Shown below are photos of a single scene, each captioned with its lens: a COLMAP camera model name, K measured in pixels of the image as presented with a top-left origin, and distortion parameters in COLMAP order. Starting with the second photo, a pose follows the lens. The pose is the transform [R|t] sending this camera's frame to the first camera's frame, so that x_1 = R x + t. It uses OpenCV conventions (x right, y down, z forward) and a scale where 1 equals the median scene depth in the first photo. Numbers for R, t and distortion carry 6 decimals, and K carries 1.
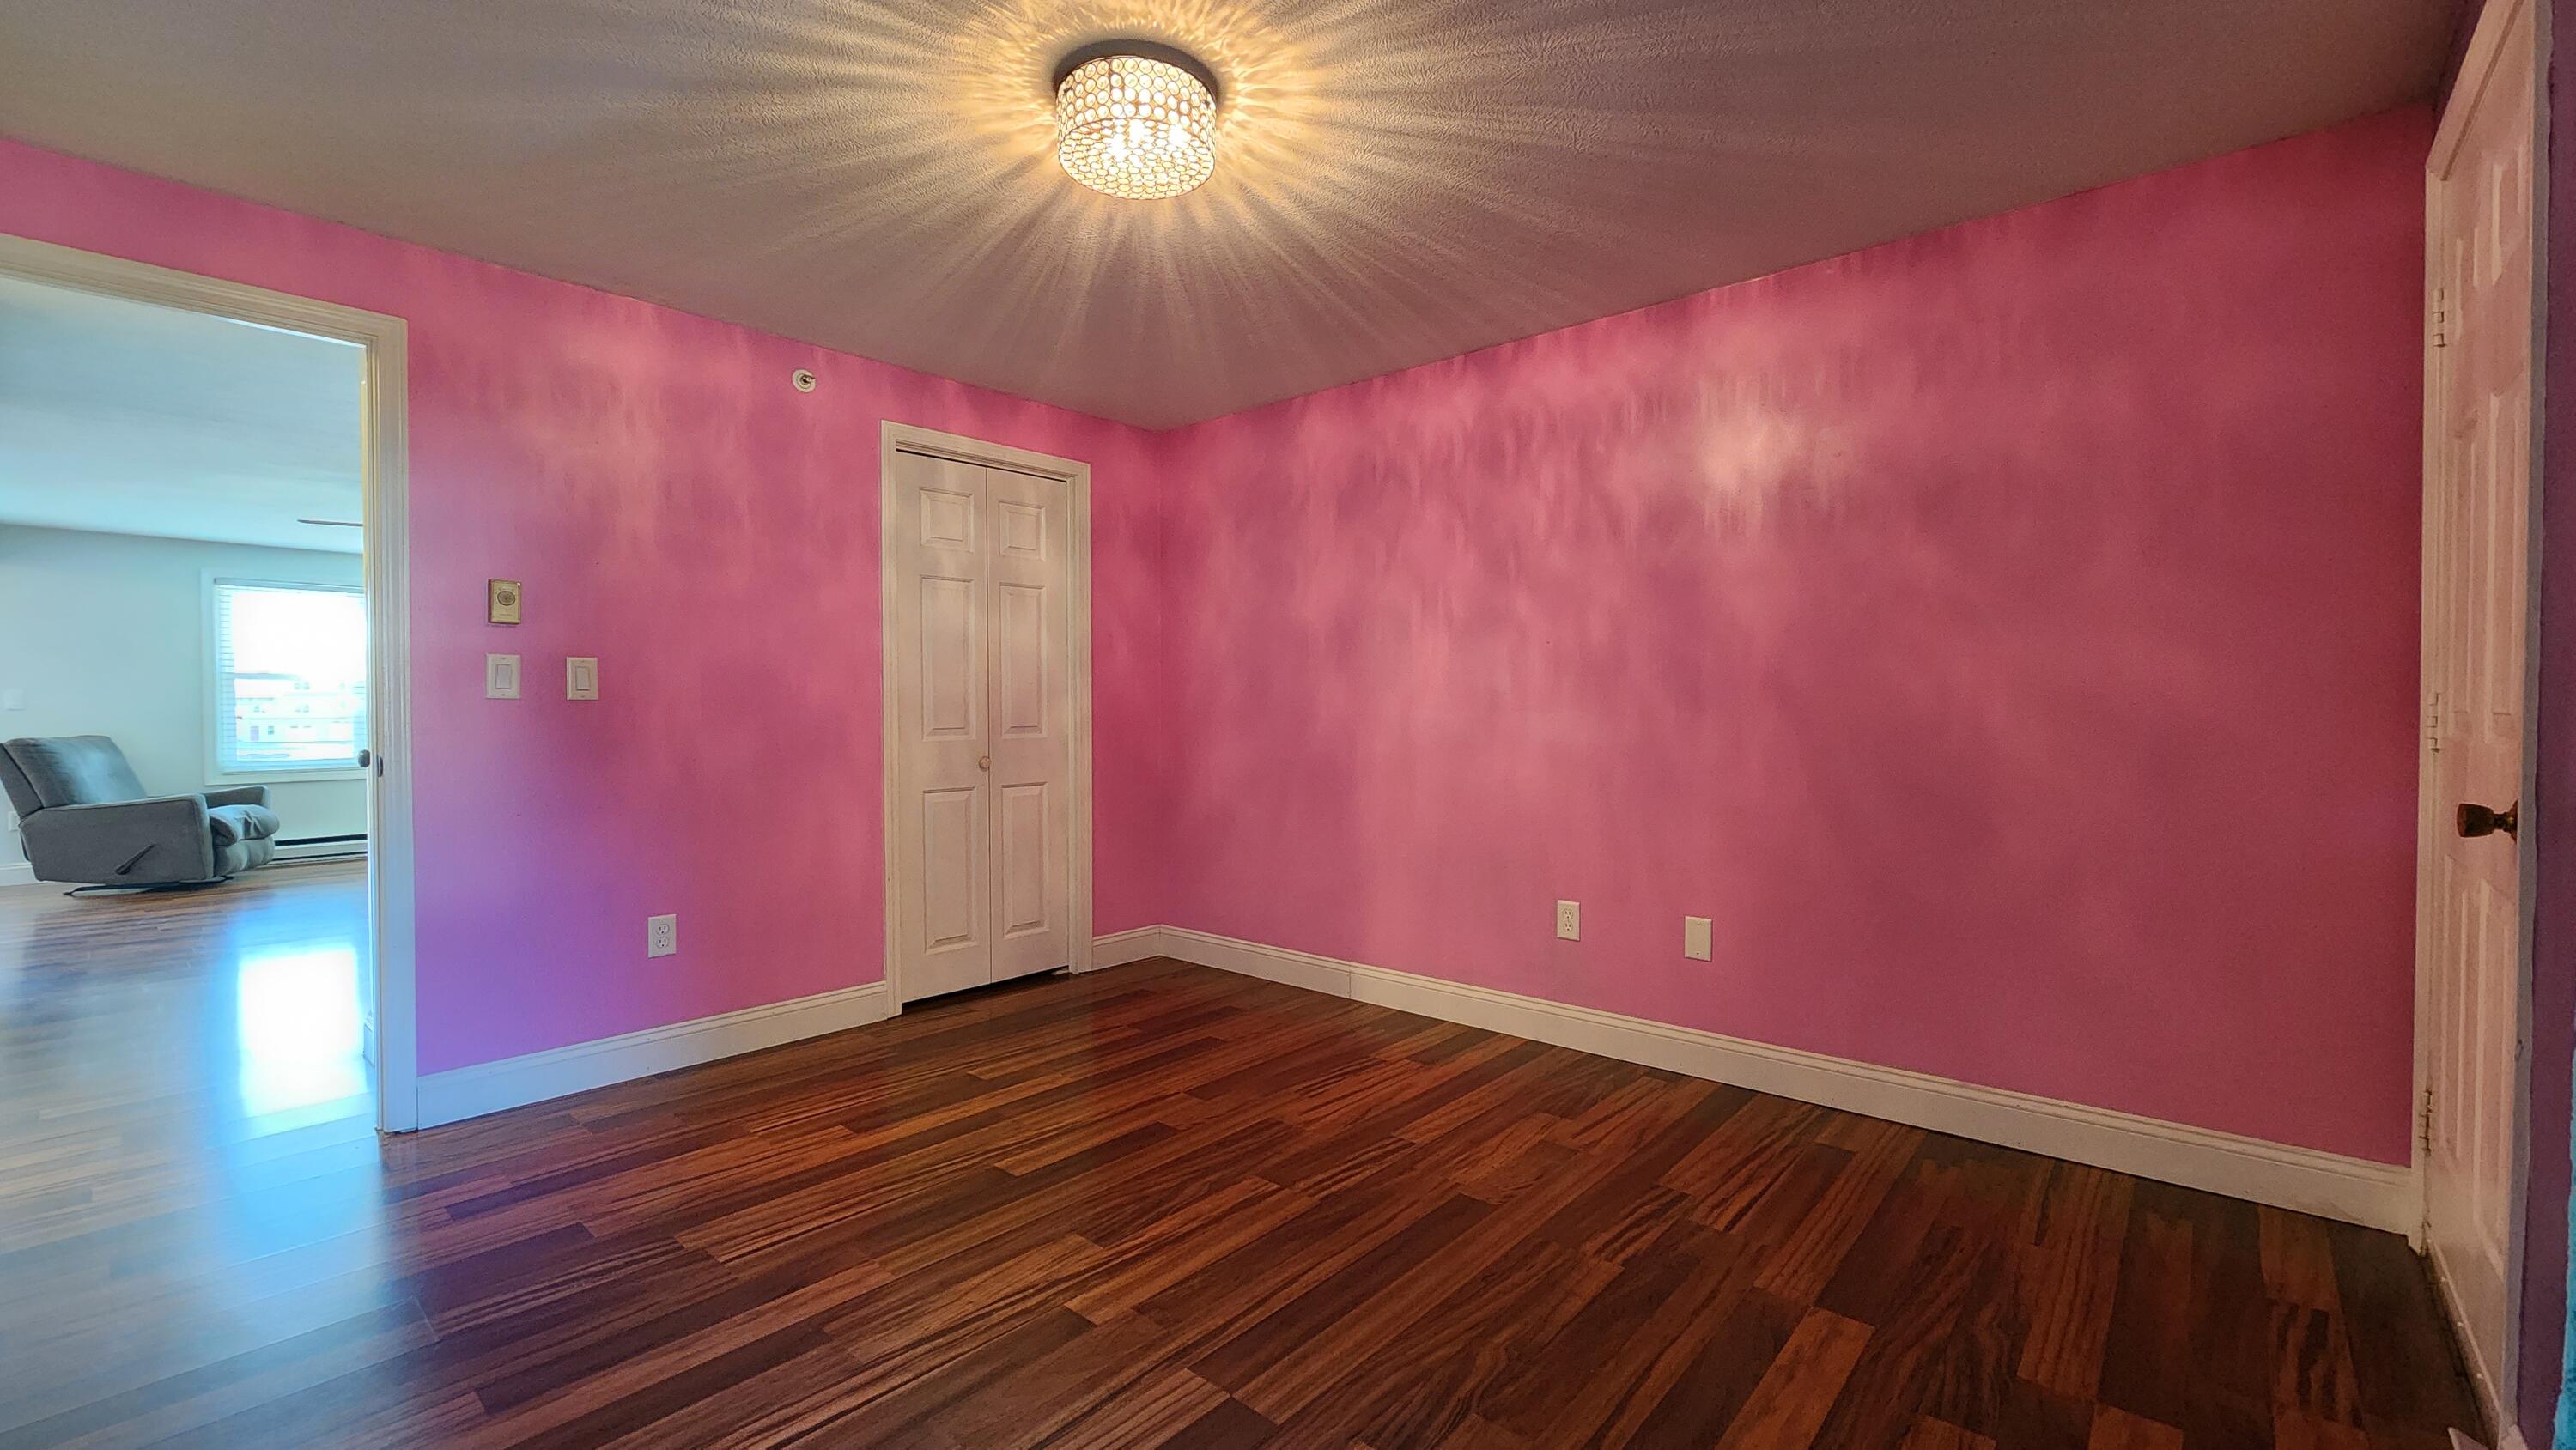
lens RADIAL K [[1057.6, 0, 1284.7], [0, 1057.6, 728.4], [0, 0, 1]] dist [-0.001367, -0.000065]
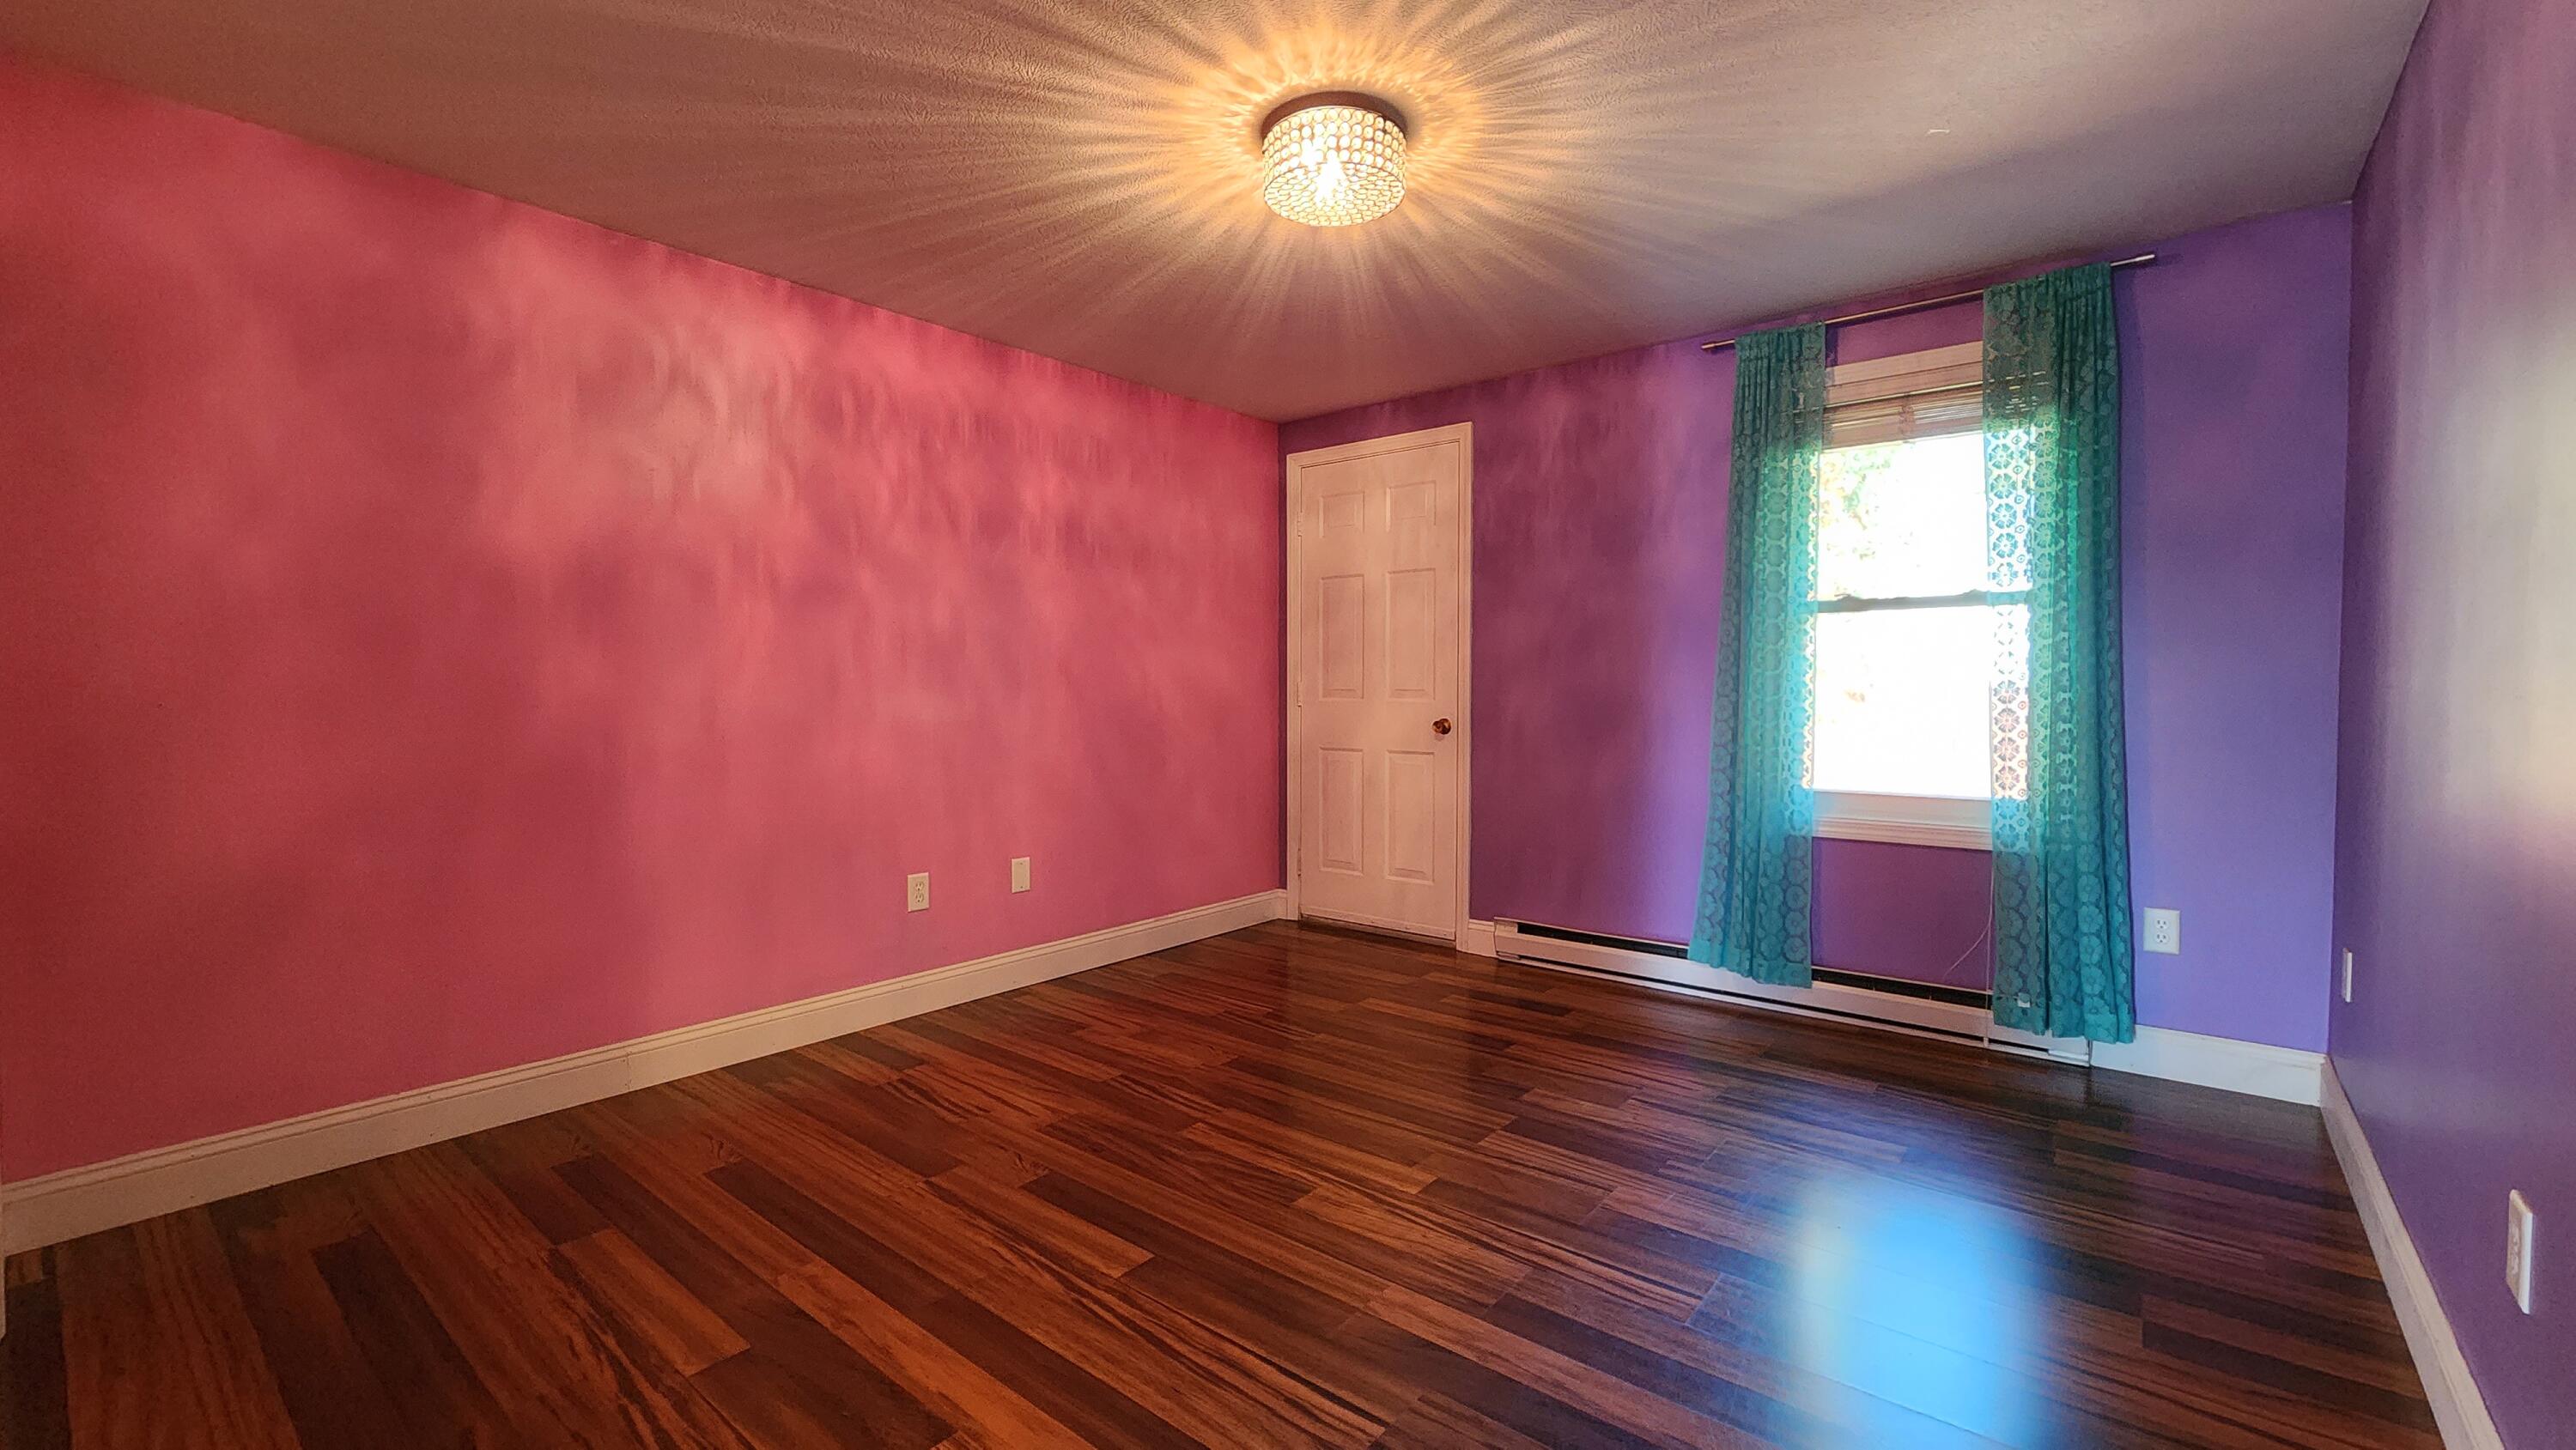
lens RADIAL K [[1057.6, 0, 1286.0], [0, 1057.6, 734.4], [0, 0, 1]] dist [-0.001367, -0.000065]
pose [[-0.037832, -0.041940, 0.998404, -0.850617], [0.018911, 0.998910, 0.042678, -0.012157], [-0.999105, 0.020496, -0.036998, 0.736670]]
